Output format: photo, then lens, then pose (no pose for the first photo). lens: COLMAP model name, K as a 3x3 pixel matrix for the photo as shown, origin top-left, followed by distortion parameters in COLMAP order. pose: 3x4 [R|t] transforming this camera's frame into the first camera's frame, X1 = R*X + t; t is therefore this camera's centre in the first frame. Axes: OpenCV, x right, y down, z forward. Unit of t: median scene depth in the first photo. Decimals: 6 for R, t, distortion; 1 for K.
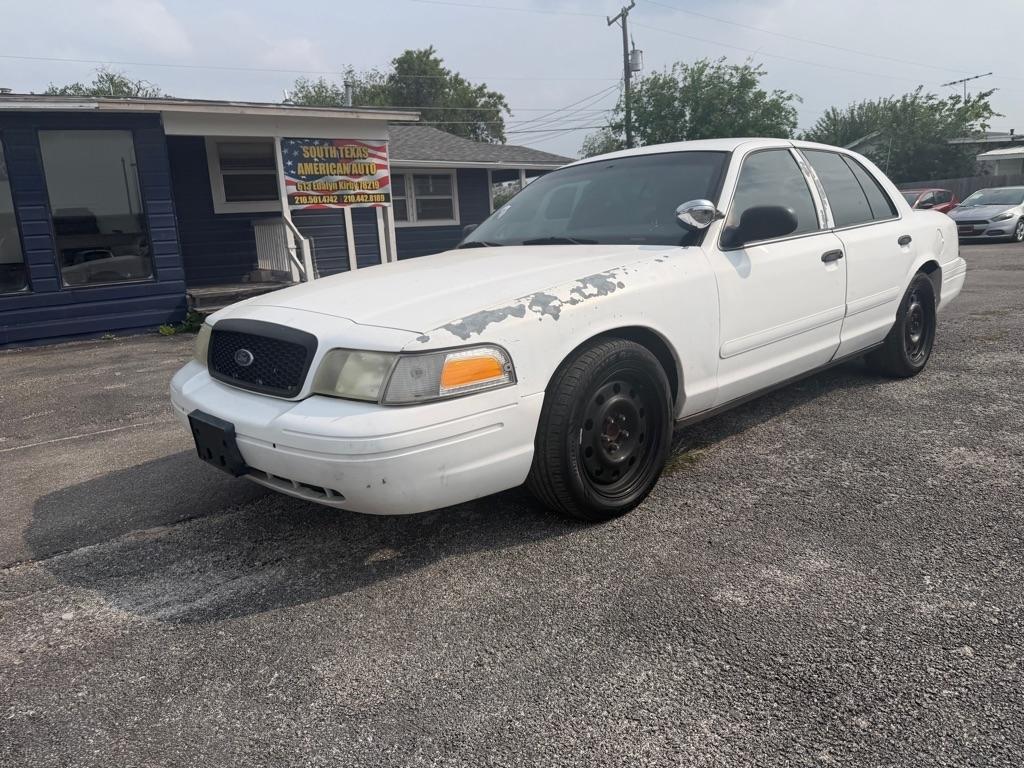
lens RADIAL K [[729.4, 0, 515.1], [0, 729.4, 372.8], [0, 0, 1]] dist [0.016692, -0.028511]
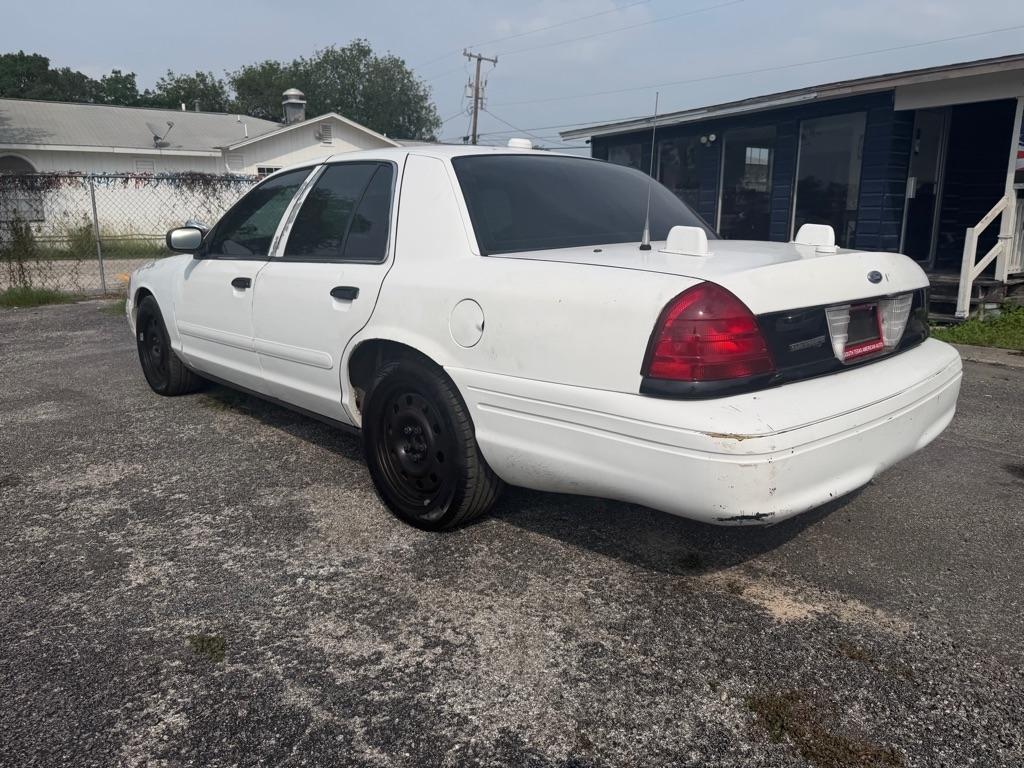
lens RADIAL K [[729.4, 0, 518.2], [0, 729.4, 371.5], [0, 0, 1]] dist [0.016692, -0.028511]
pose [[-0.007240, 0.260819, -0.965360, 0.503869], [-0.198291, 0.945841, 0.257033, -0.133520], [0.980116, 0.193283, 0.044870, 0.478353]]
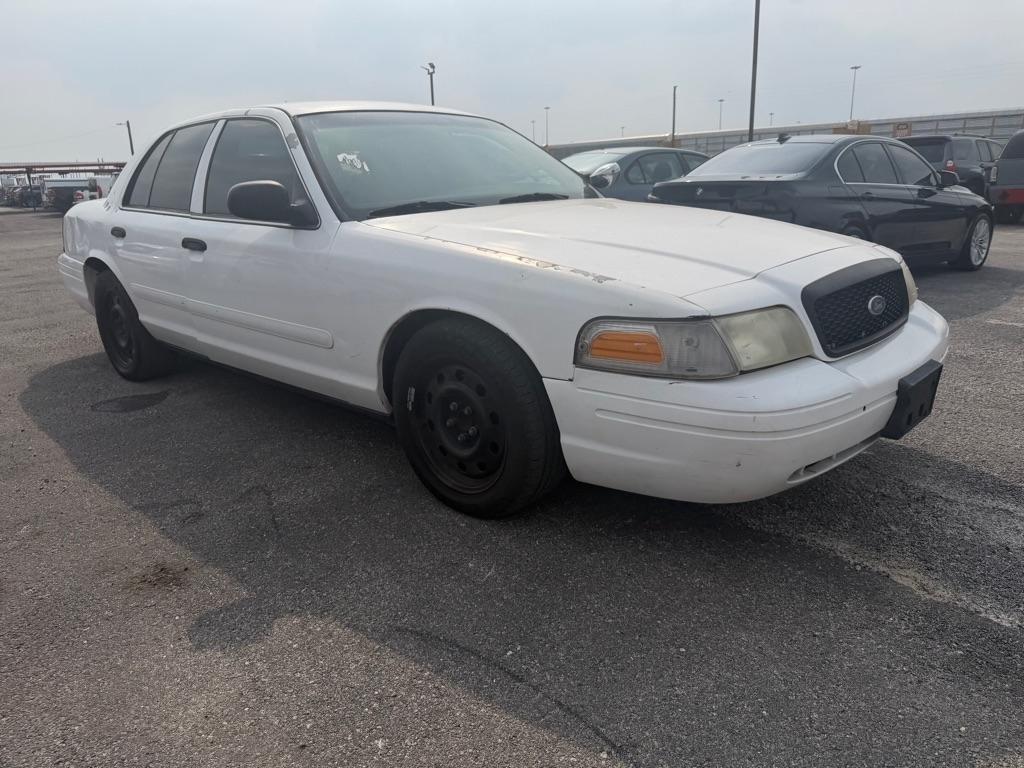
lens RADIAL K [[729.4, 0, 517.6], [0, 729.4, 382.7], [0, 0, 1]] dist [0.016692, -0.028511]
pose [[-0.052353, -0.222419, 0.973544, -0.314143], [0.233685, 0.945085, 0.228484, -0.060091], [-0.970902, 0.239465, 0.002498, 0.369983]]
